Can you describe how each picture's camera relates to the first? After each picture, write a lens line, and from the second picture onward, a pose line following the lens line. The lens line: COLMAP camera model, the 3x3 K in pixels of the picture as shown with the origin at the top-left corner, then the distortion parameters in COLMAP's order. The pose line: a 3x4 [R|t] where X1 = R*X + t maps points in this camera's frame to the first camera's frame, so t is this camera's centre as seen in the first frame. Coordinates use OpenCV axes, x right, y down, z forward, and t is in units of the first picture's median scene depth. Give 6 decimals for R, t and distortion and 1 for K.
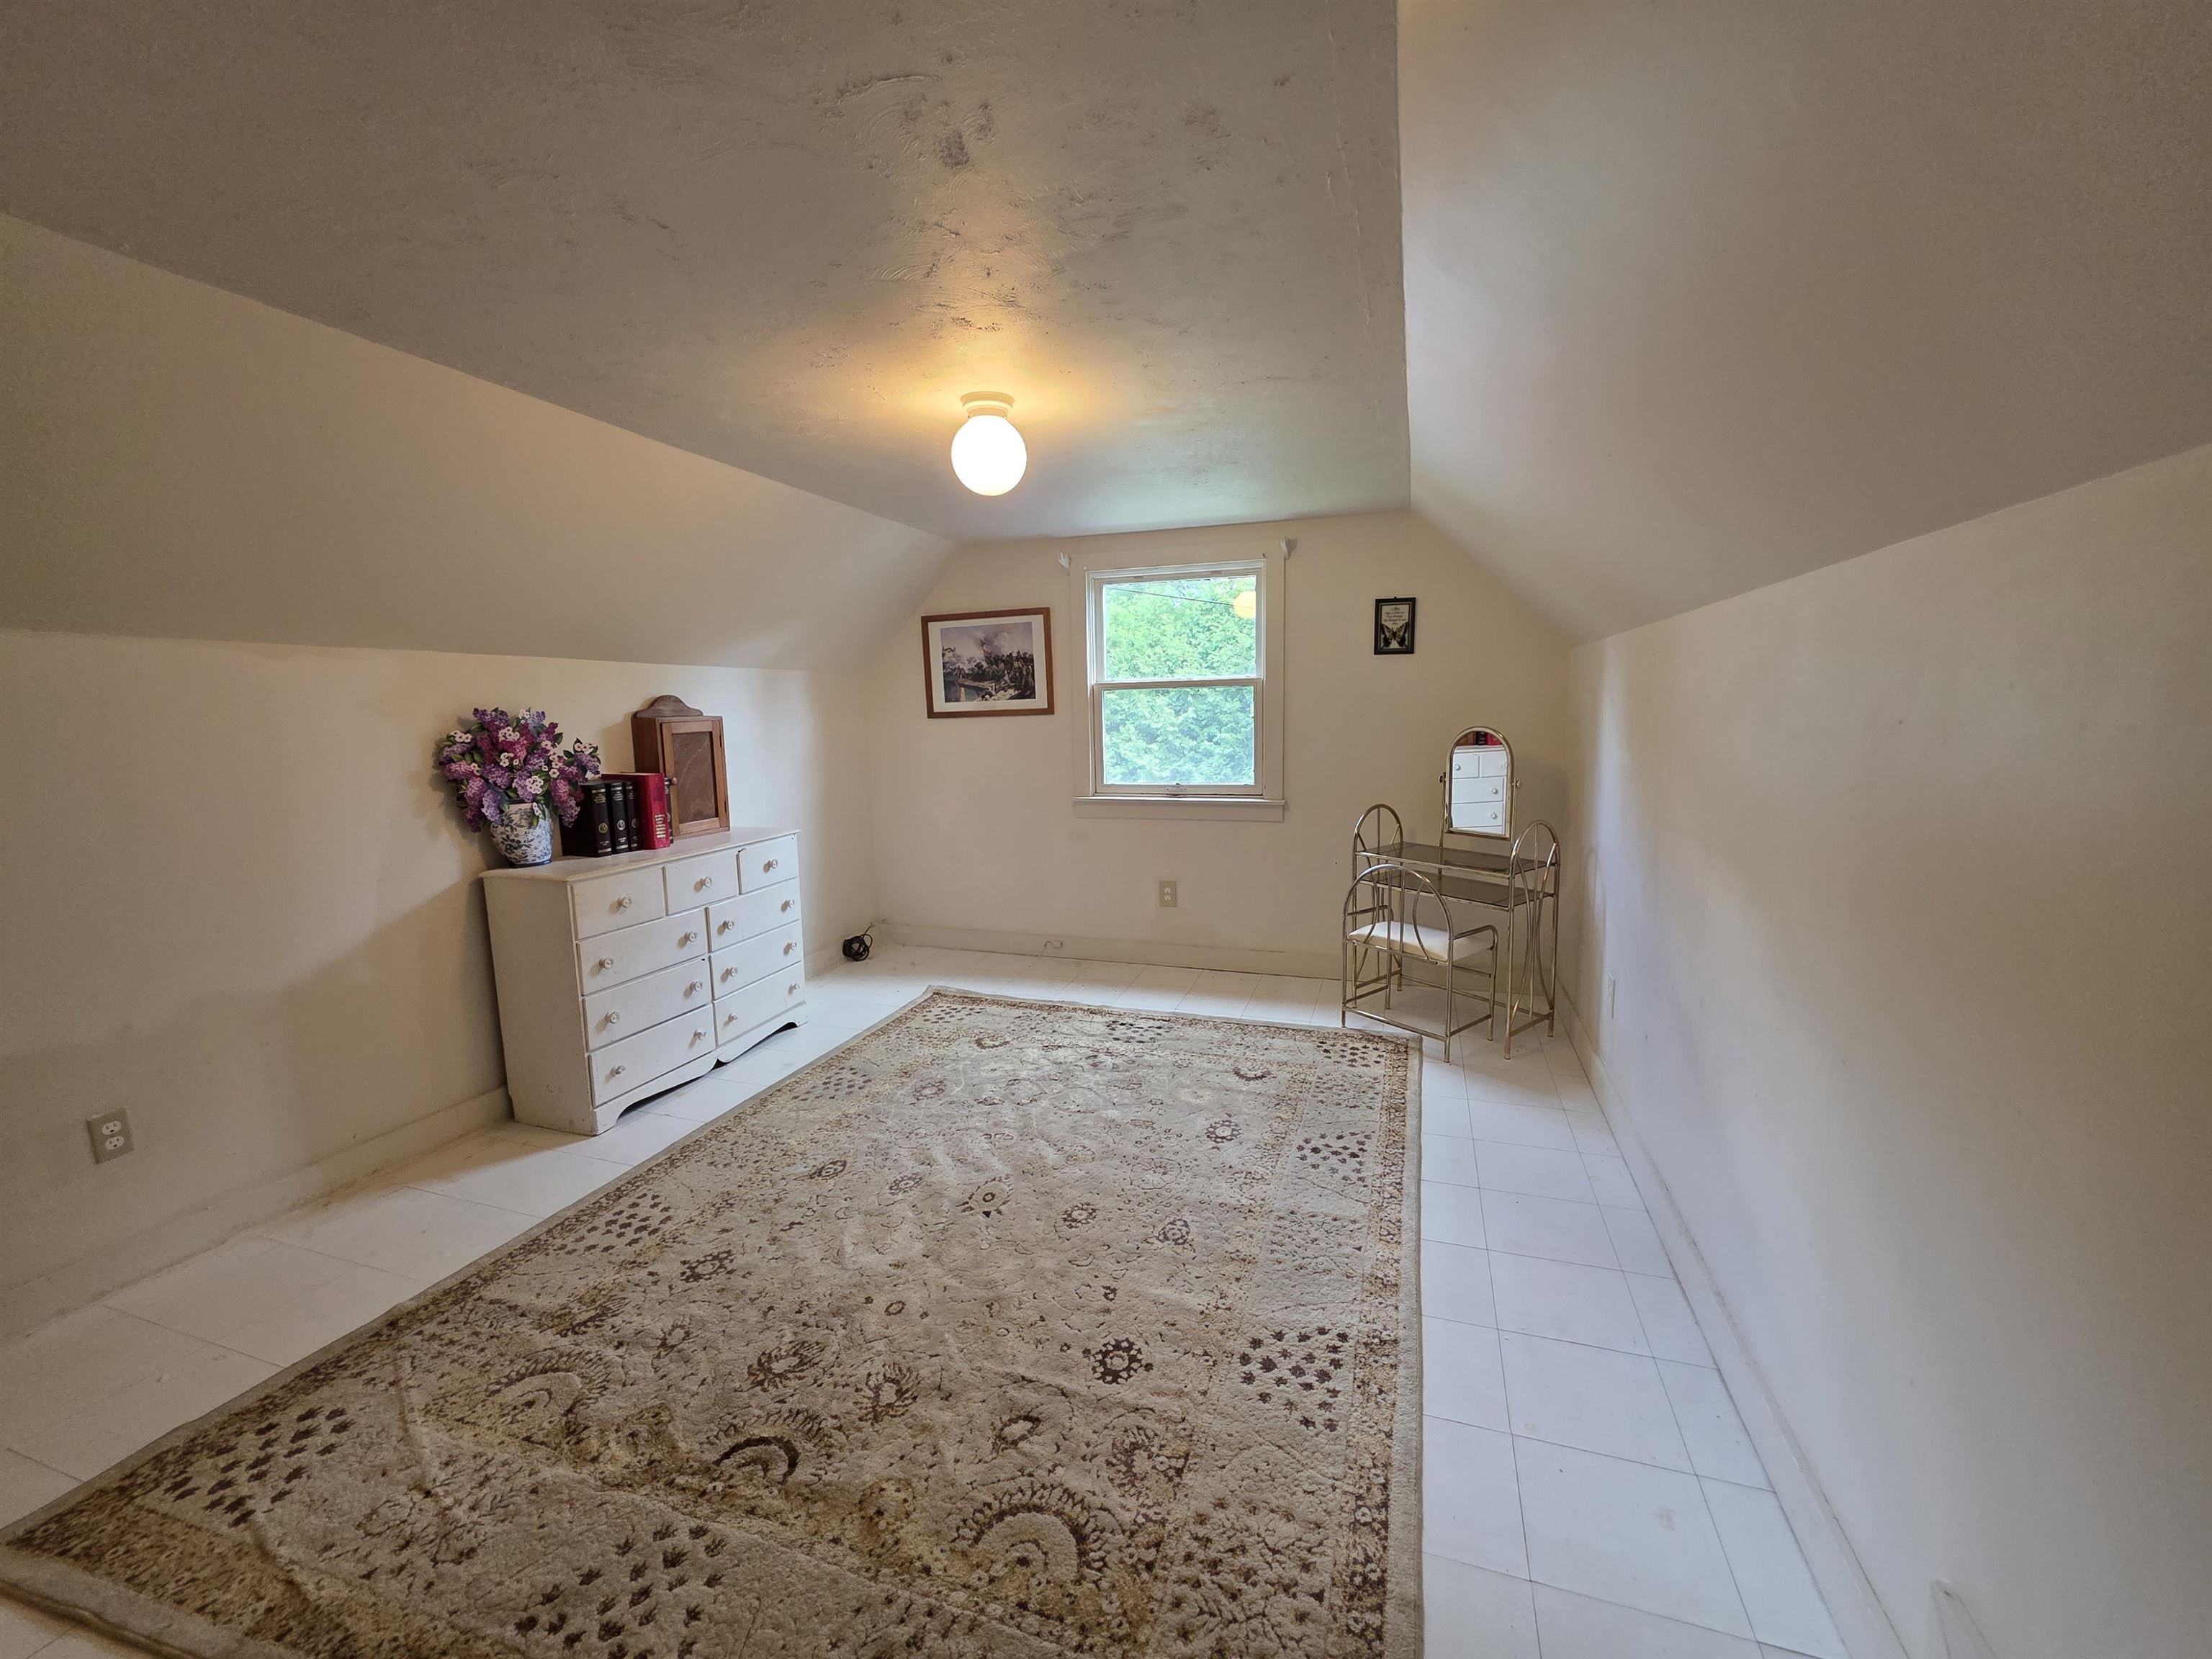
lens RADIAL K [[890.5, 0, 1113.8], [0, 890.5, 824.2], [0, 0, 1]] dist [-0.000656, 0.000807]
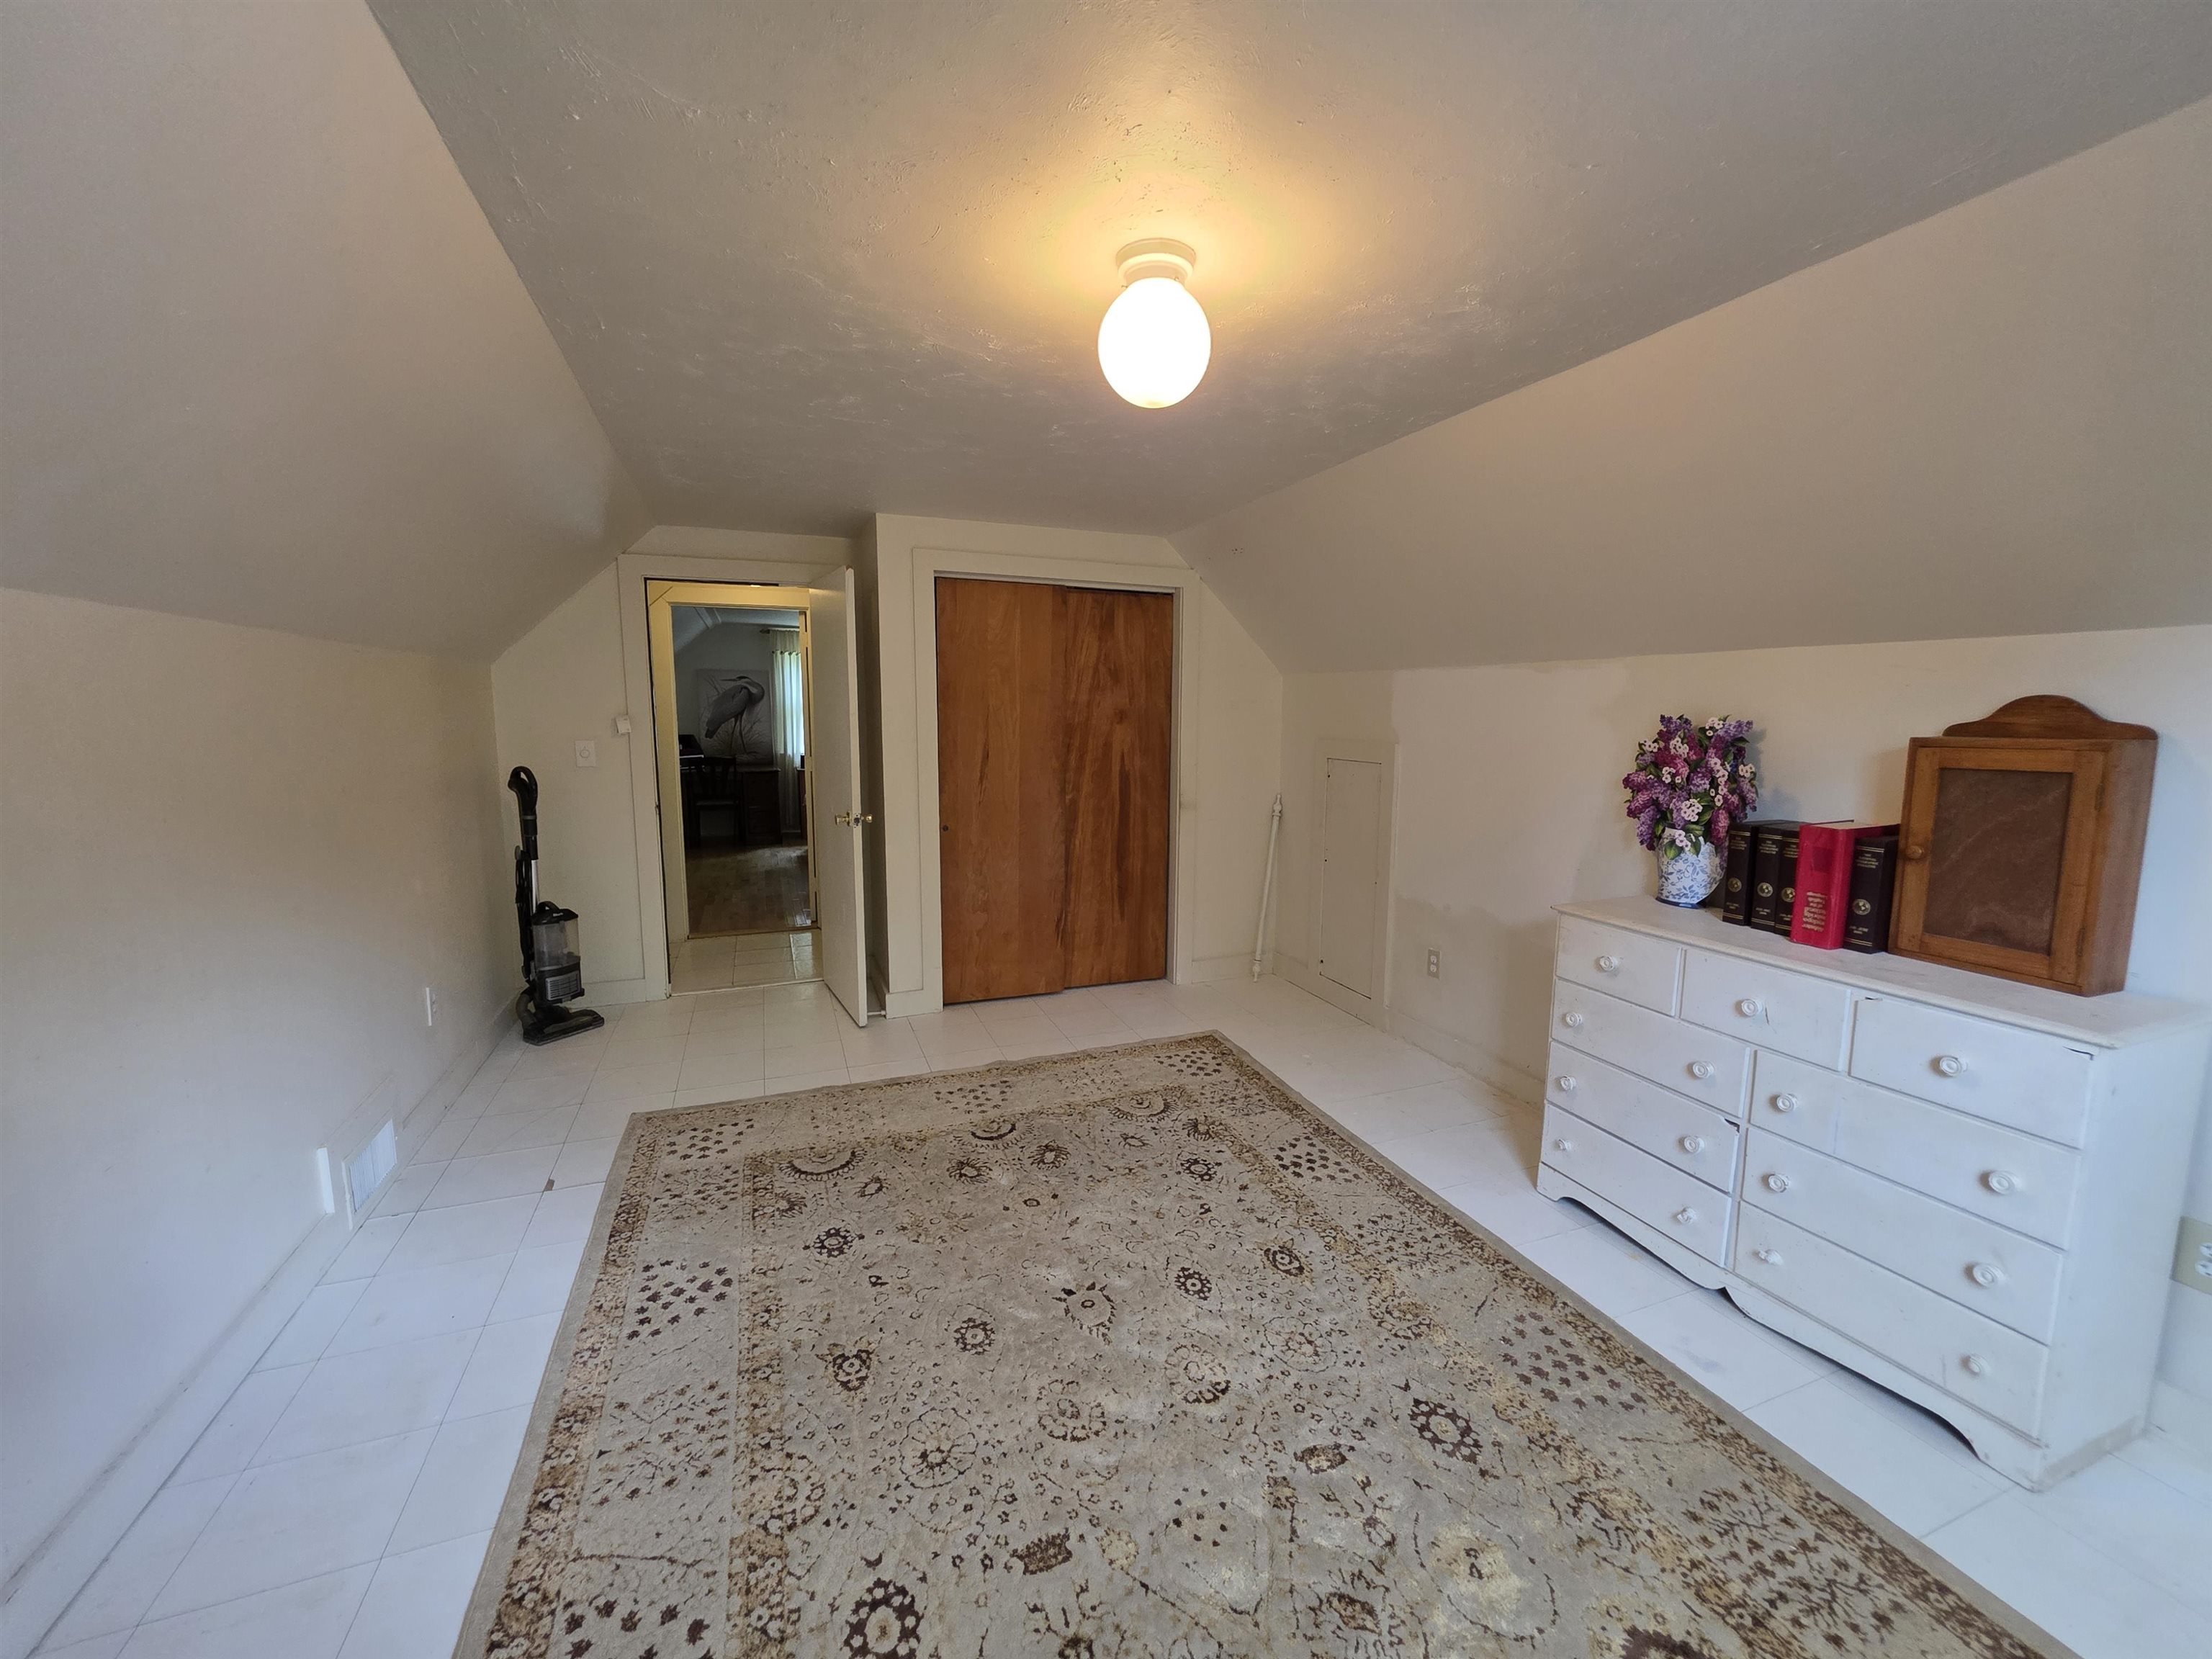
lens RADIAL K [[890.5, 0, 1112.9], [0, 890.5, 823.0], [0, 0, 1]] dist [-0.000656, 0.000807]
pose [[-0.765027, 0.092956, -0.637254, 0.287018], [-0.079026, 0.968499, 0.236146, -0.189661], [0.639131, 0.231017, -0.733582, 1.305357]]
